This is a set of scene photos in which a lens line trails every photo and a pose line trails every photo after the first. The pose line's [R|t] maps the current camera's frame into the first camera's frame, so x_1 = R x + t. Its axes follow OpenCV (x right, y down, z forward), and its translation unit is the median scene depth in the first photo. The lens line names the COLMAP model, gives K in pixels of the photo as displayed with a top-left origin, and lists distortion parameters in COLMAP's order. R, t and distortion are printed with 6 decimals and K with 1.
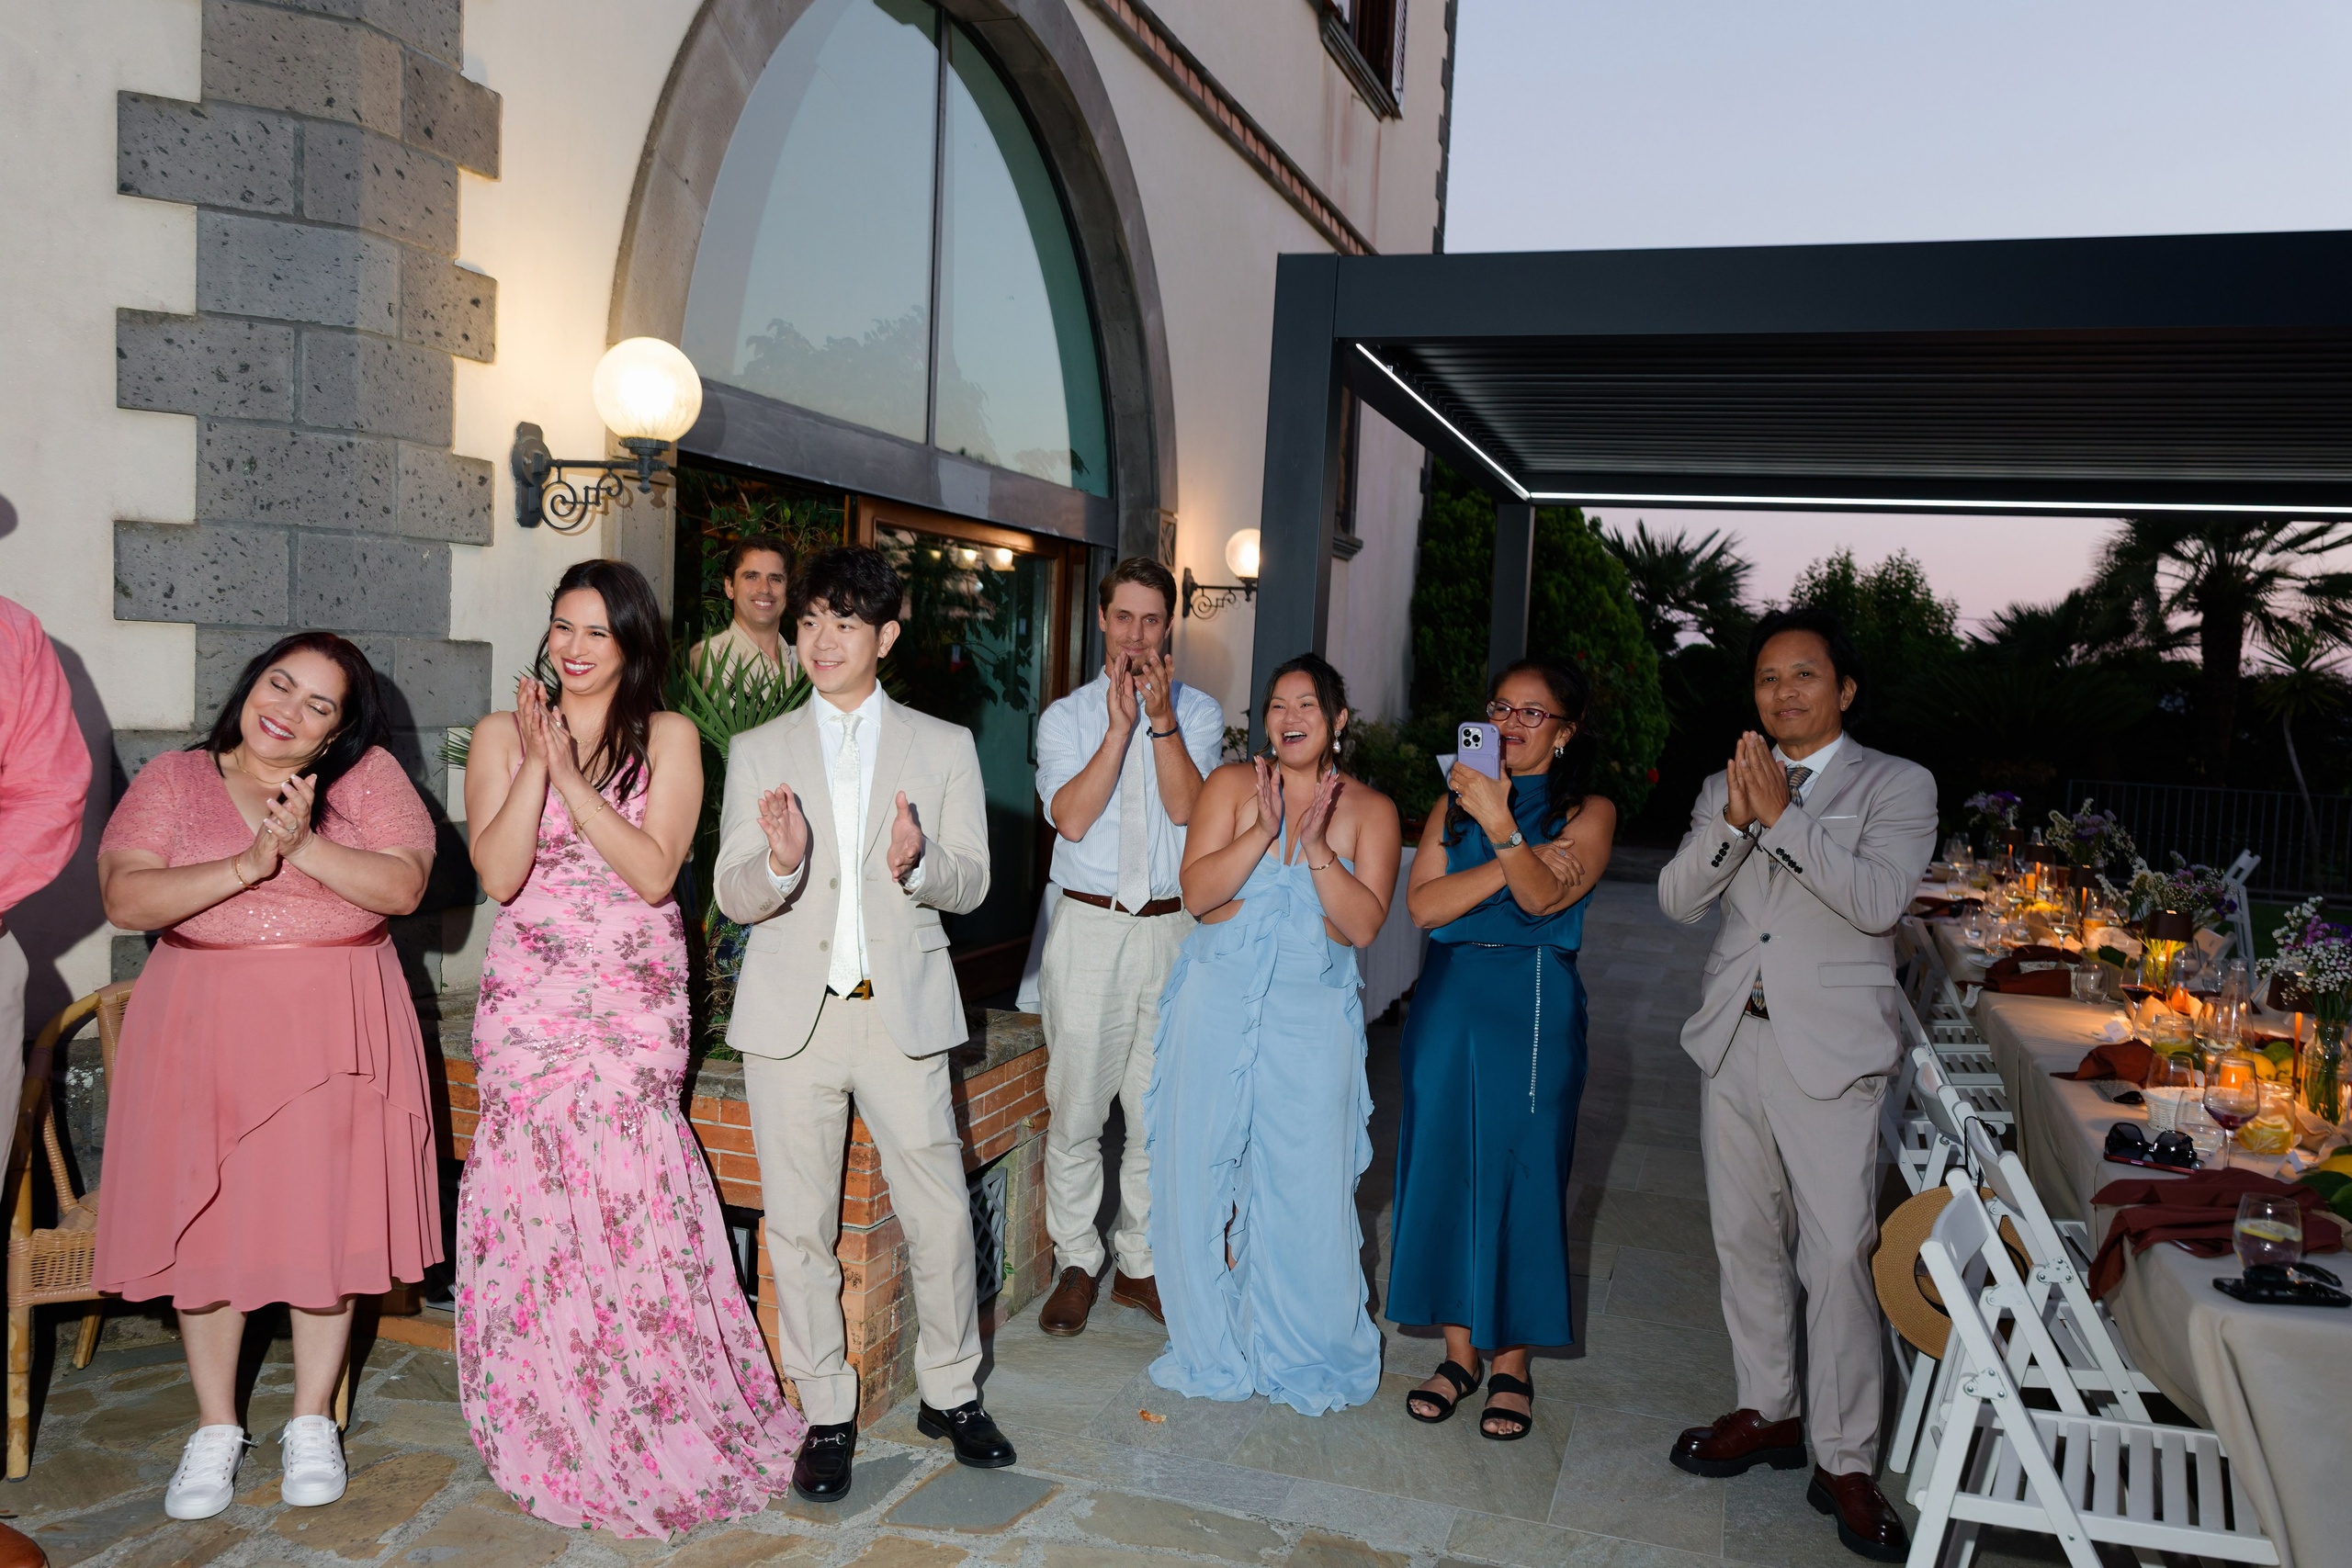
lens RADIAL K [[1810.1, 0, 1151.5], [0, 1810.1, 826.8], [0, 0, 1]] dist [0.011459, 0.014765]
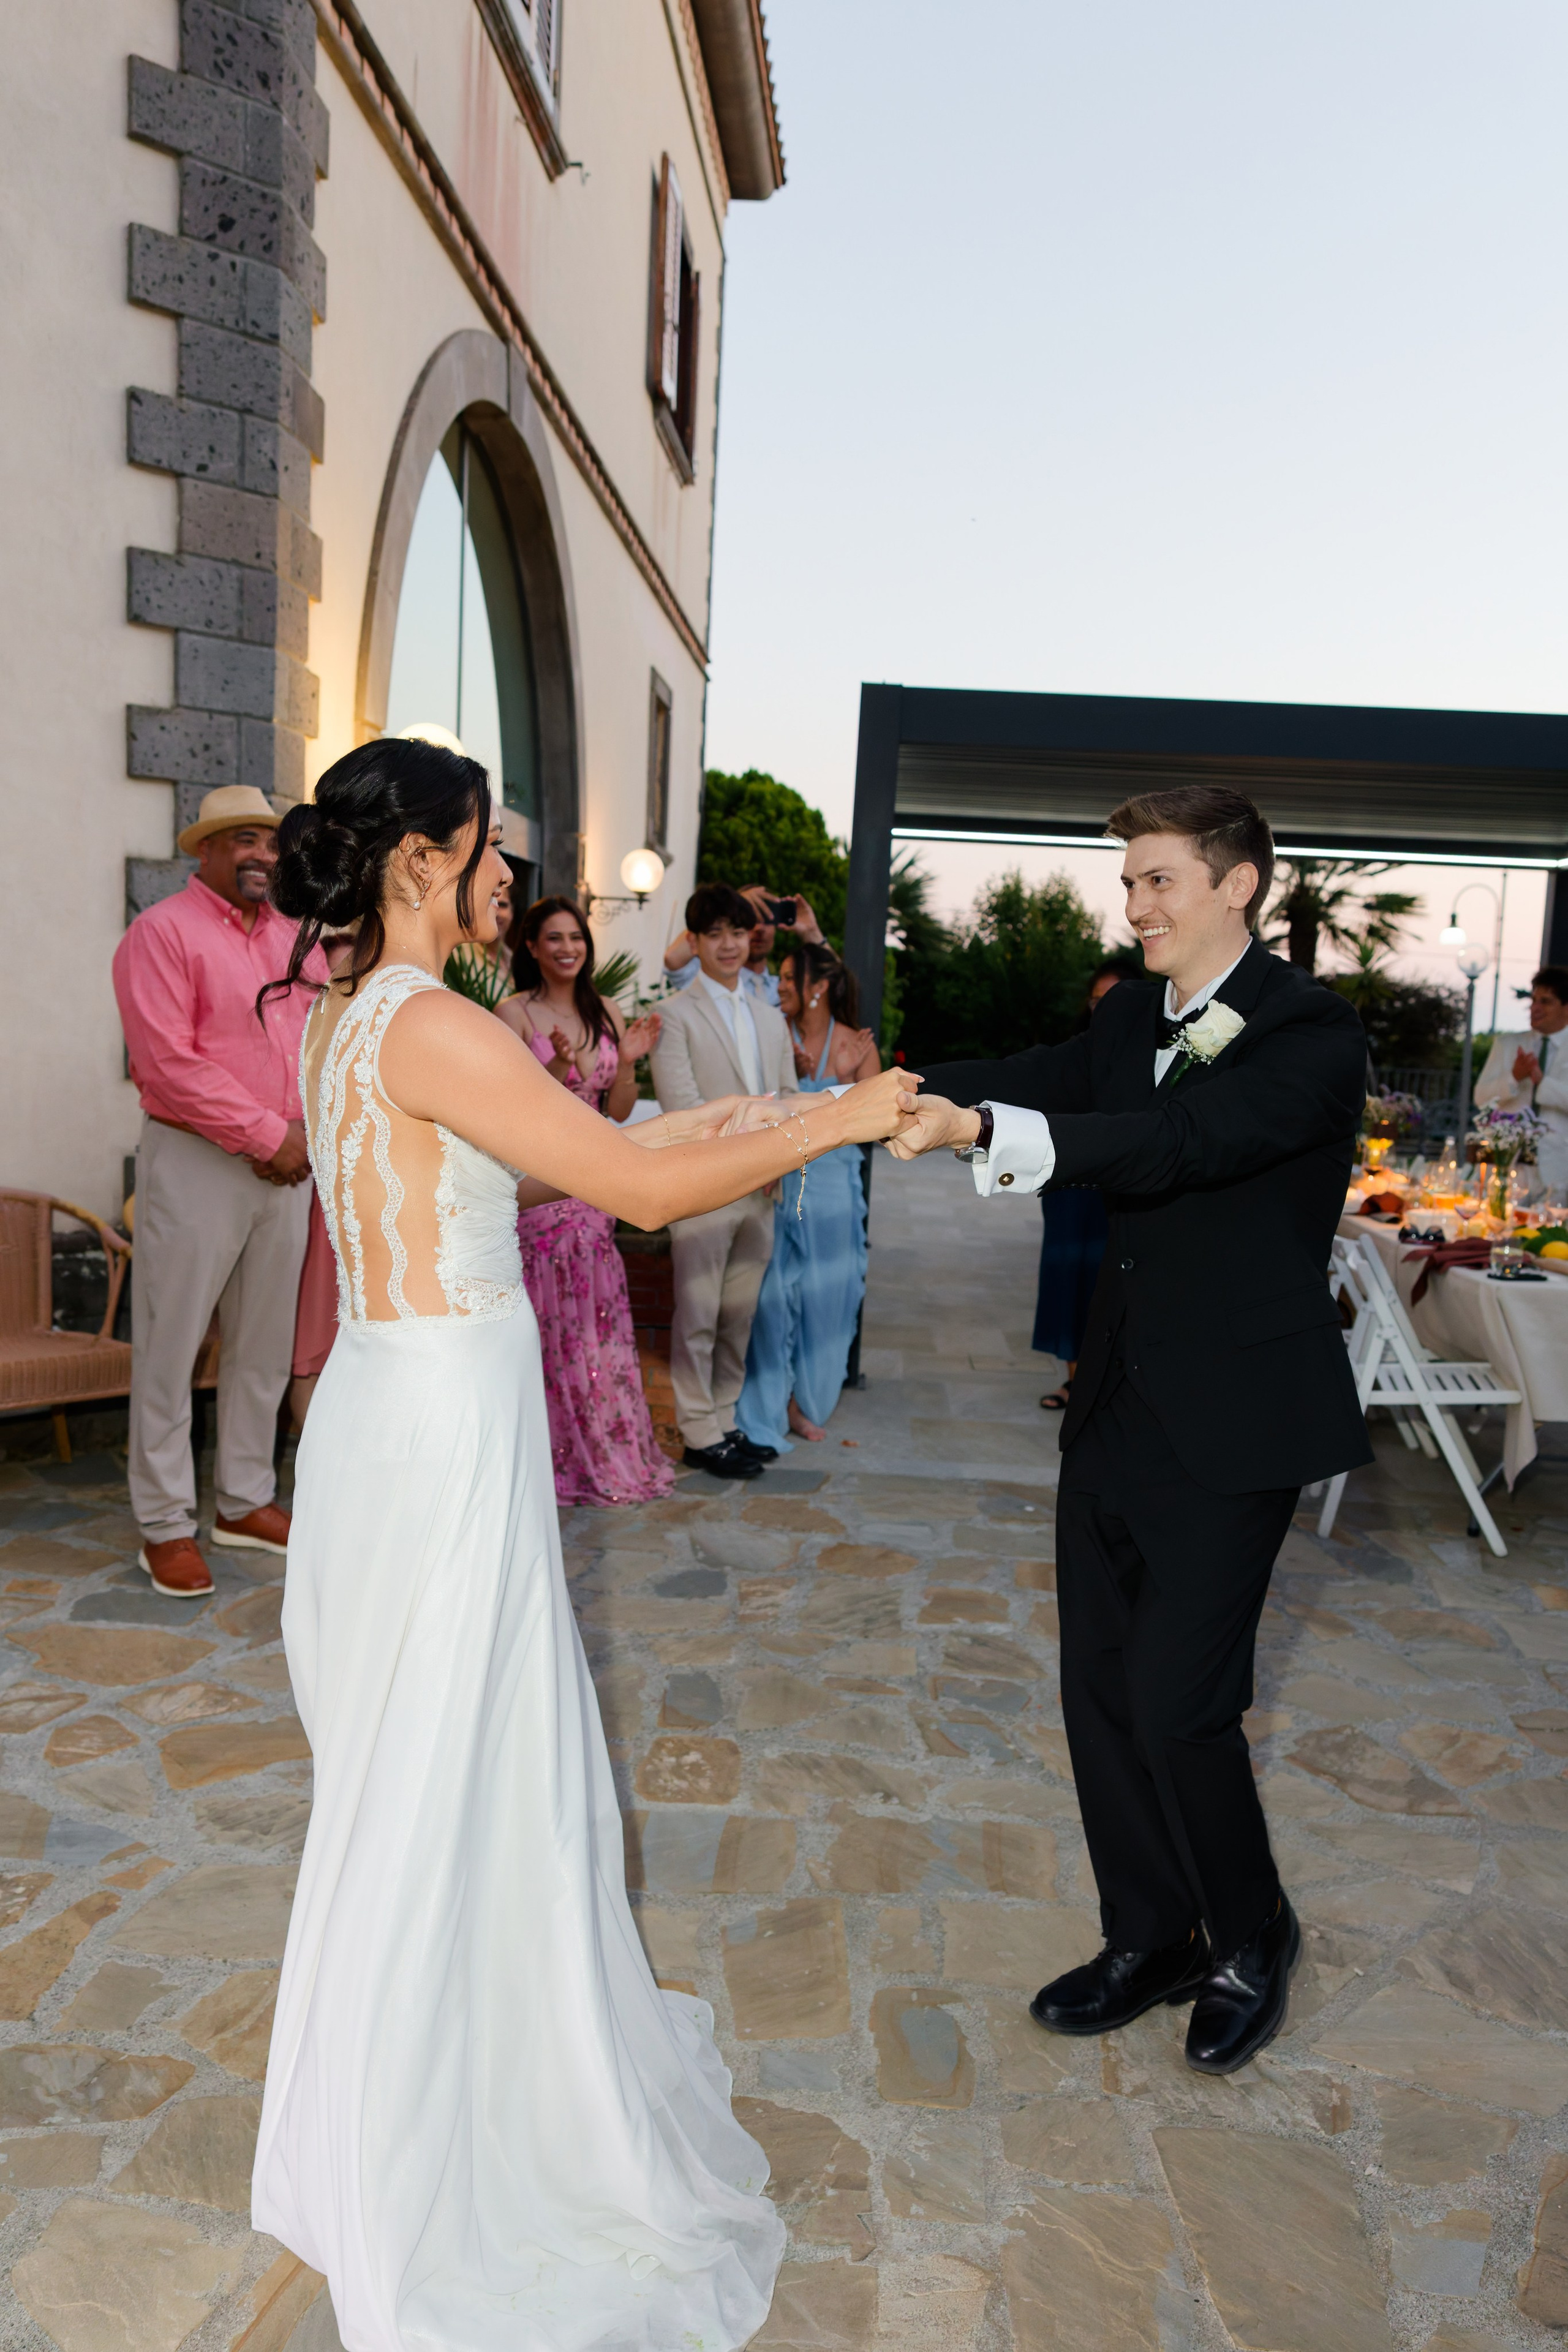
lens RADIAL K [[1810.3, 0, 794.2], [0, 1810.3, 1192.0], [0, 0, 1]] dist [0.011459, 0.014765]
pose [[0.961205, -0.033478, 0.273796, -0.351025], [0.023877, 0.998980, 0.038327, 0.034381], [-0.274800, -0.030302, 0.961024, -0.356551]]
